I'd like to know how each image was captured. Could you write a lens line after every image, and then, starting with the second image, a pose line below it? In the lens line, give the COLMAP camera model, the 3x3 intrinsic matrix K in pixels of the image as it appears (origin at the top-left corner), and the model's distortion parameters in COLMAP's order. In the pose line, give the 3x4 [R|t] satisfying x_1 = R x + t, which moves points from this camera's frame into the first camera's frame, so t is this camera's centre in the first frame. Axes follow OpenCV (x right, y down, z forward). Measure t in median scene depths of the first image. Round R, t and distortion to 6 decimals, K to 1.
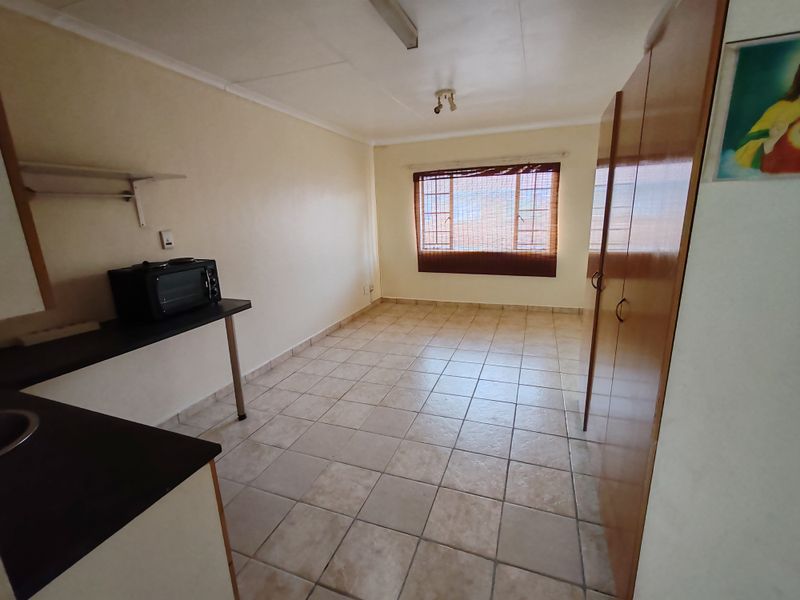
lens RADIAL K [[364.1, 0, 399.2], [0, 364.1, 301.6], [0, 0, 1]] dist [0.004146, 0.000490]
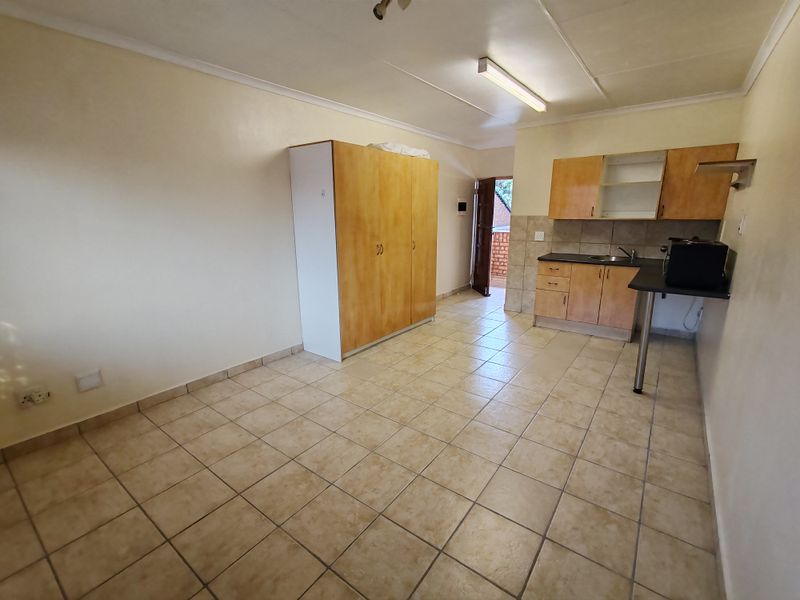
lens RADIAL K [[364.1, 0, 399.2], [0, 364.1, 301.6], [0, 0, 1]] dist [0.004146, 0.000490]
pose [[-0.958808, -0.030866, 0.282373, -0.035728], [0.103305, 0.888119, 0.447853, -0.337586], [-0.264604, 0.458576, -0.848347, 1.402777]]
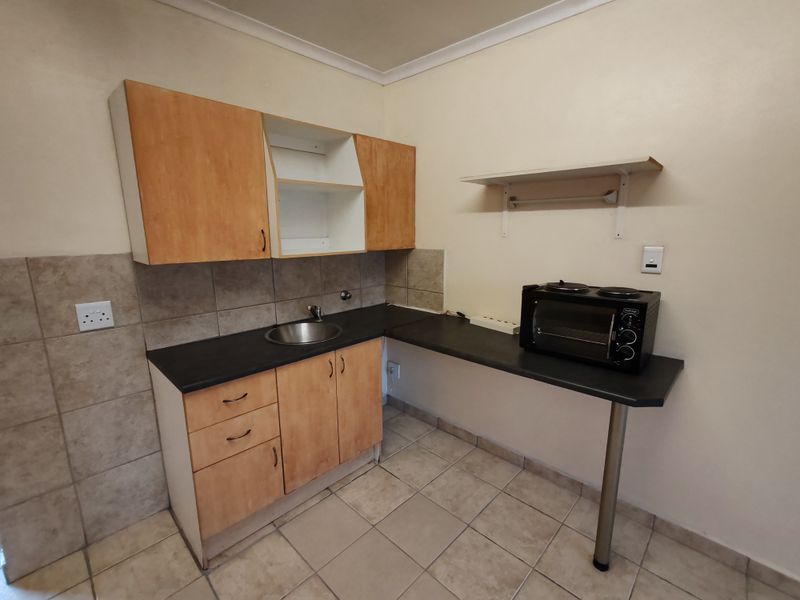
lens RADIAL K [[364.1, 0, 399.2], [0, 364.1, 301.6], [0, 0, 1]] dist [0.004146, 0.000490]
pose [[-0.393936, 0.216815, -0.893200, 0.095494], [-0.205713, 0.926331, 0.315584, -0.142026], [0.895822, 0.308063, -0.320313, 0.540777]]
